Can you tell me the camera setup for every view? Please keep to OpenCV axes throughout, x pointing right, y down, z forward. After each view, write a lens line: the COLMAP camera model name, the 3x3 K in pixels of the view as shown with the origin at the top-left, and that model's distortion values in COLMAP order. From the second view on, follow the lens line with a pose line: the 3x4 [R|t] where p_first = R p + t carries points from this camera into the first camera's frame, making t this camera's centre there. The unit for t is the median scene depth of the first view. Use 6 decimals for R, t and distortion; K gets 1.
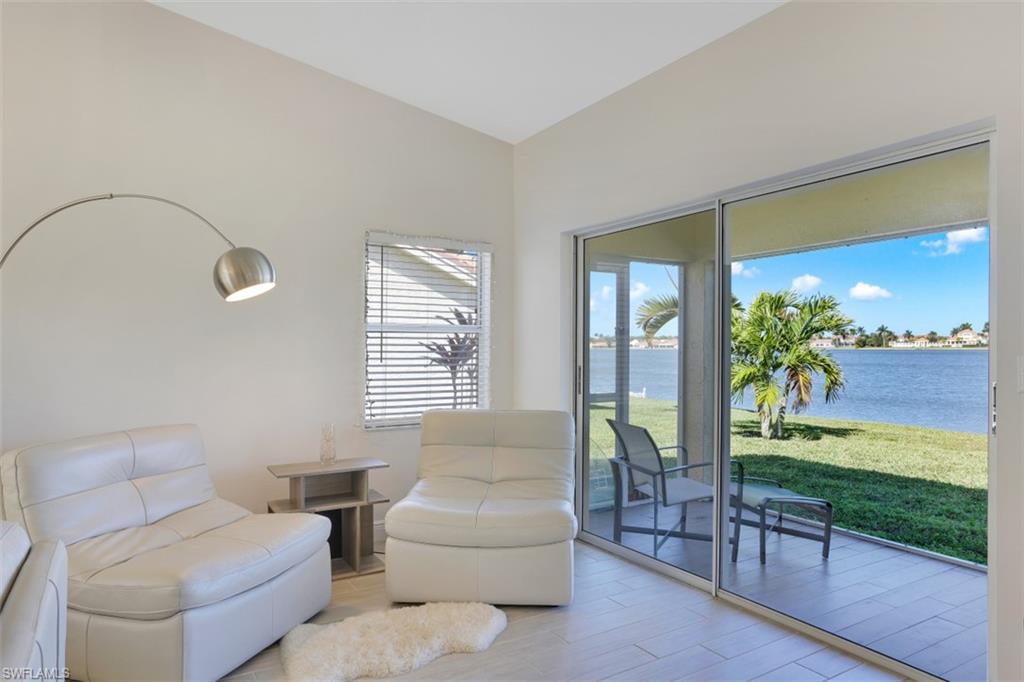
lens RADIAL K [[622.3, 0, 512.2], [0, 622.3, 357.8], [0, 0, 1]] dist [-0.004000, 0.000150]
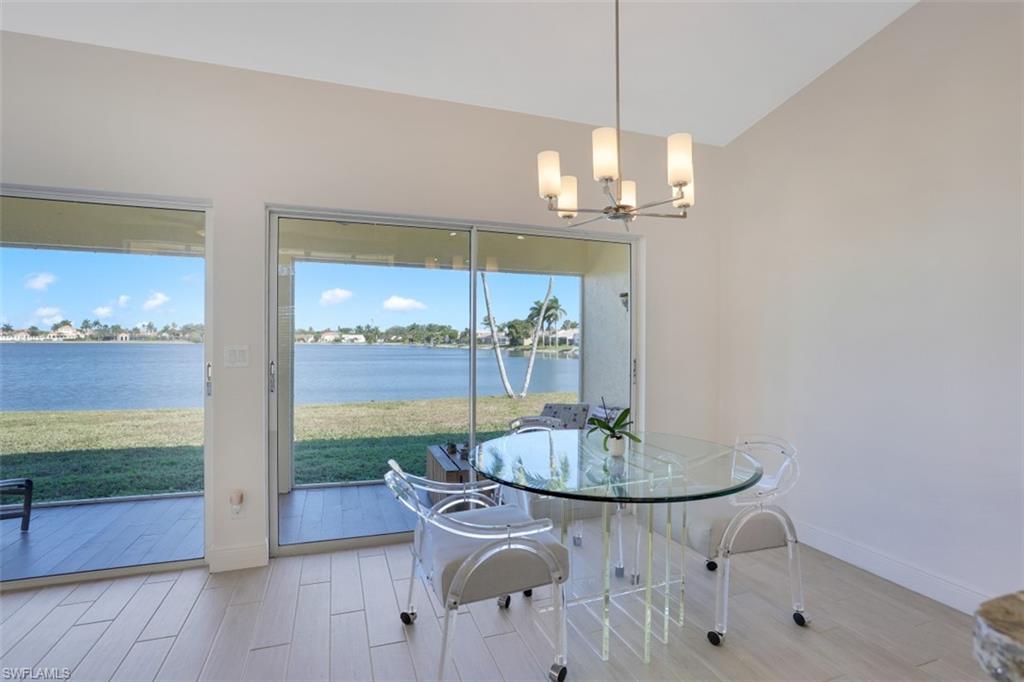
lens RADIAL K [[503.1, 0, 512.1], [0, 503.1, 344.2], [0, 0, 1]] dist [-0.055734, 0.022994]
pose [[0.197106, 0.003865, 0.980375, -0.144342], [0.007092, 0.999960, -0.005368, 0.001242], [-0.980357, 0.008010, 0.197071, -0.017603]]
